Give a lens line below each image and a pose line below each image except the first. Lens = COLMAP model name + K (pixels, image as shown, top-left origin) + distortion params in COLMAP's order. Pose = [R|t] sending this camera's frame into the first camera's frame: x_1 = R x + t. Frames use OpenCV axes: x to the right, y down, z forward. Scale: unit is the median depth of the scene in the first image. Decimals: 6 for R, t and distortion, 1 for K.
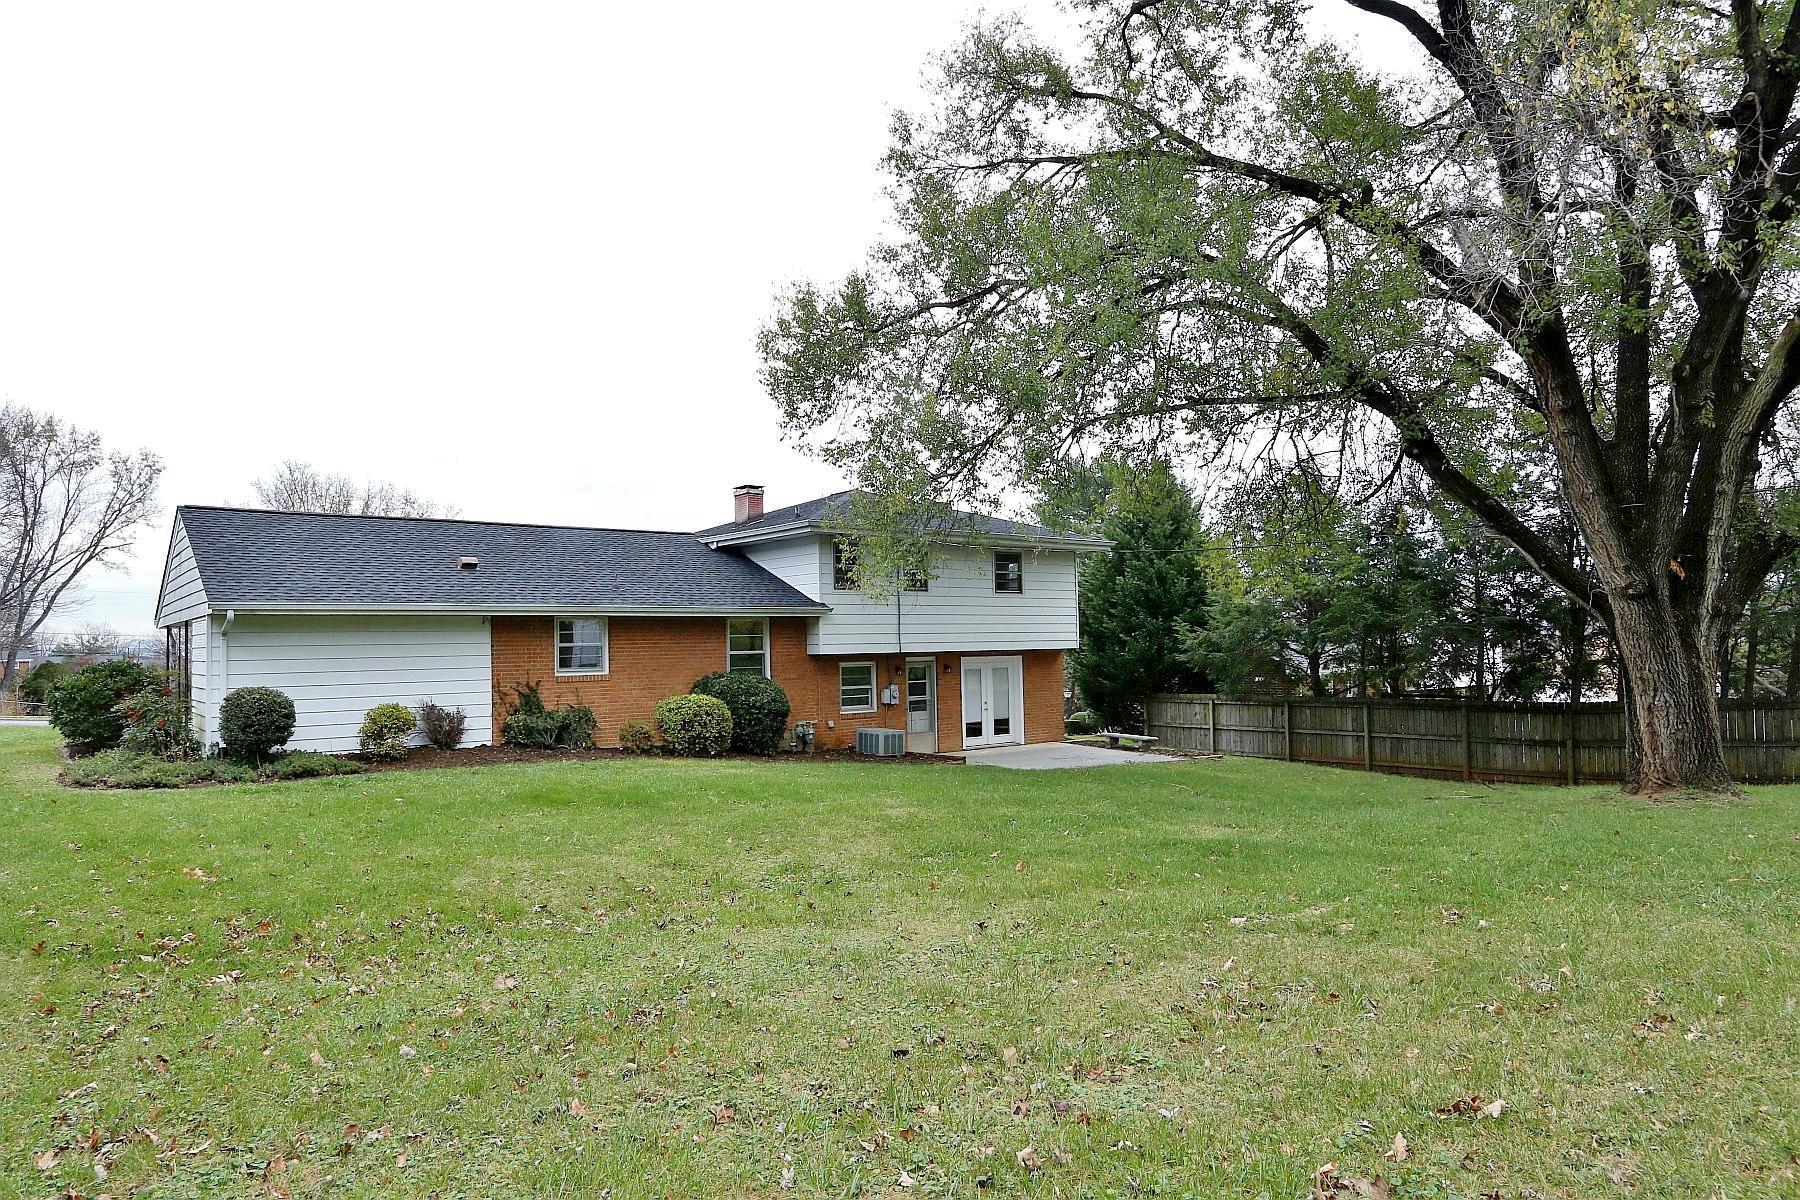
lens RADIAL K [[1090.5, 0, 900.2], [0, 1090.5, 601.2], [0, 0, 1]] dist [-0.002004, 0.000040]
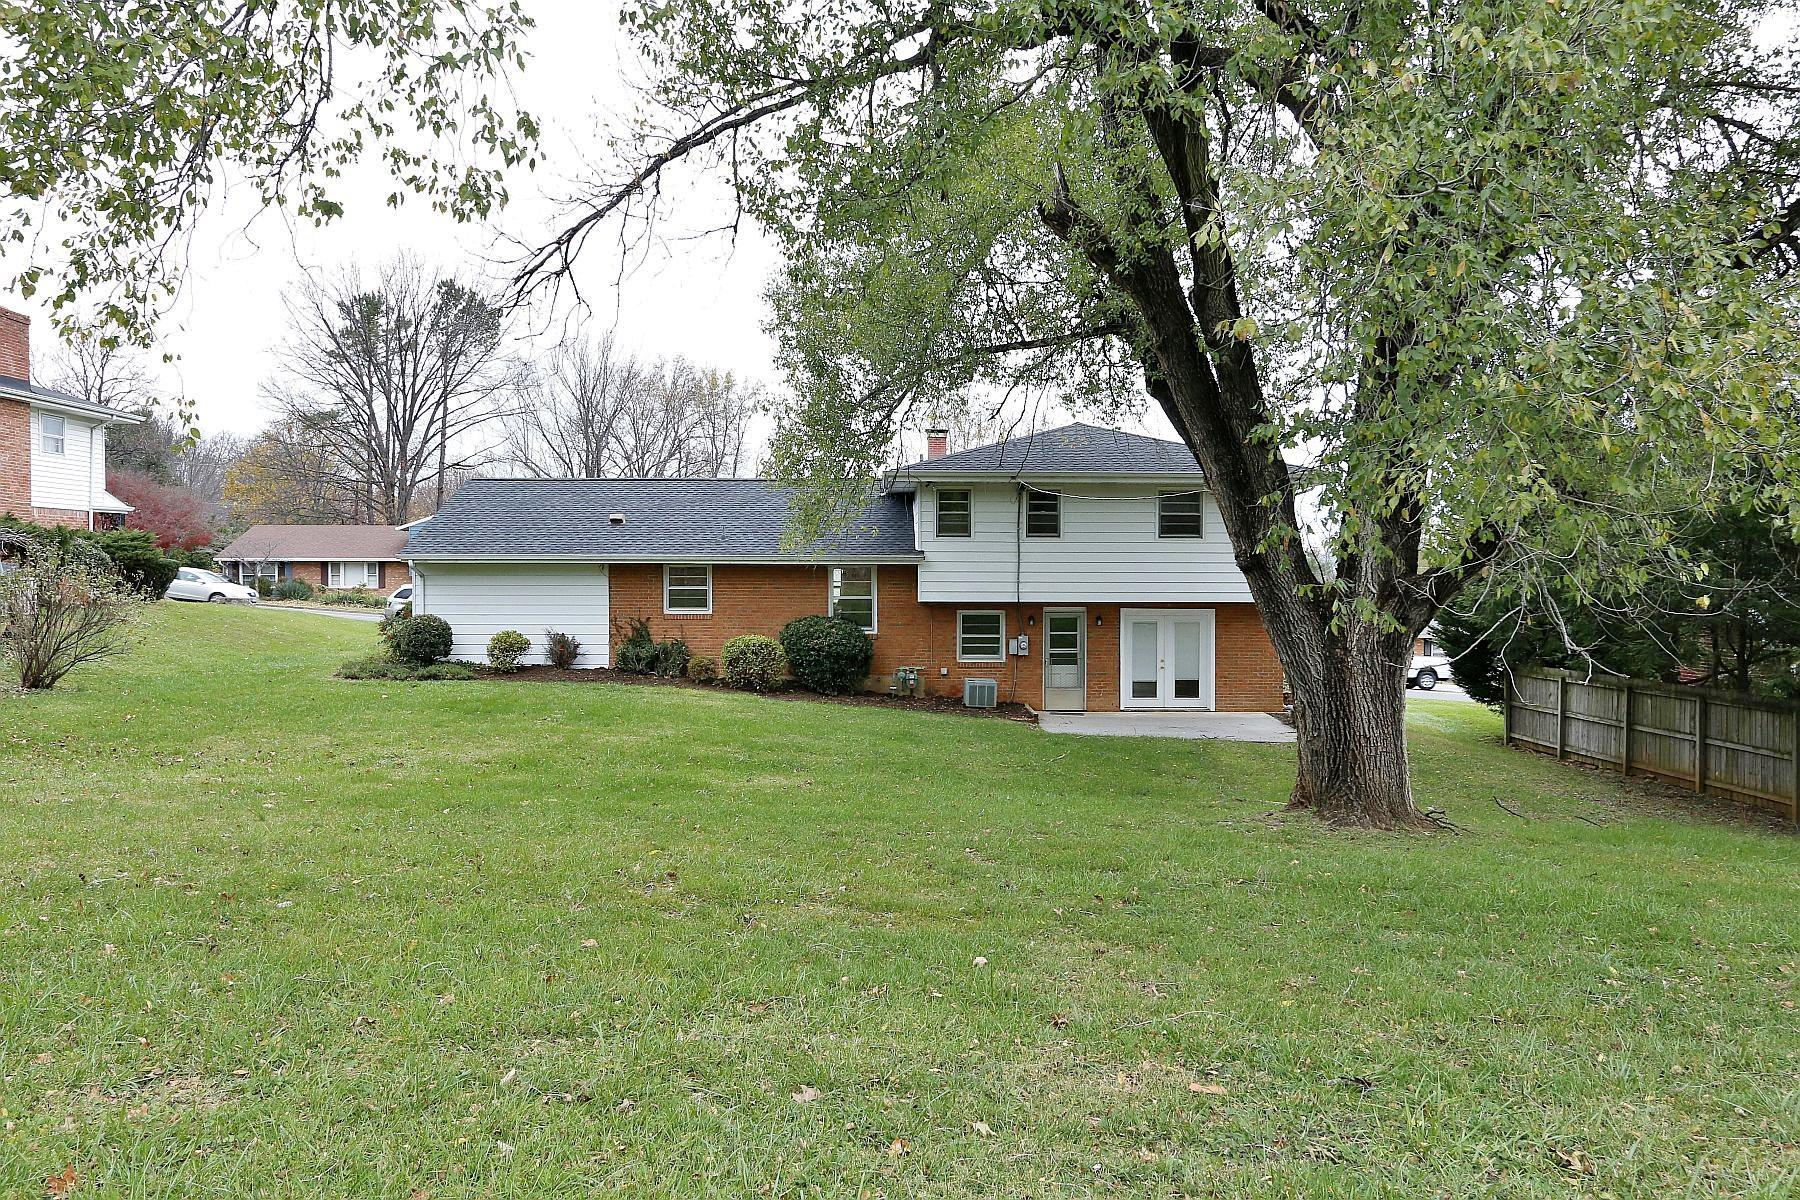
lens RADIAL K [[1315.4, 0, 900.4], [0, 1315.4, 598.3], [0, 0, 1]] dist [0.003282, 0.001940]
pose [[0.779662, 0.030442, -0.625461, 0.753118], [0.009289, 0.998145, 0.060161, -0.031134], [0.626132, -0.052715, 0.777933, 0.045706]]
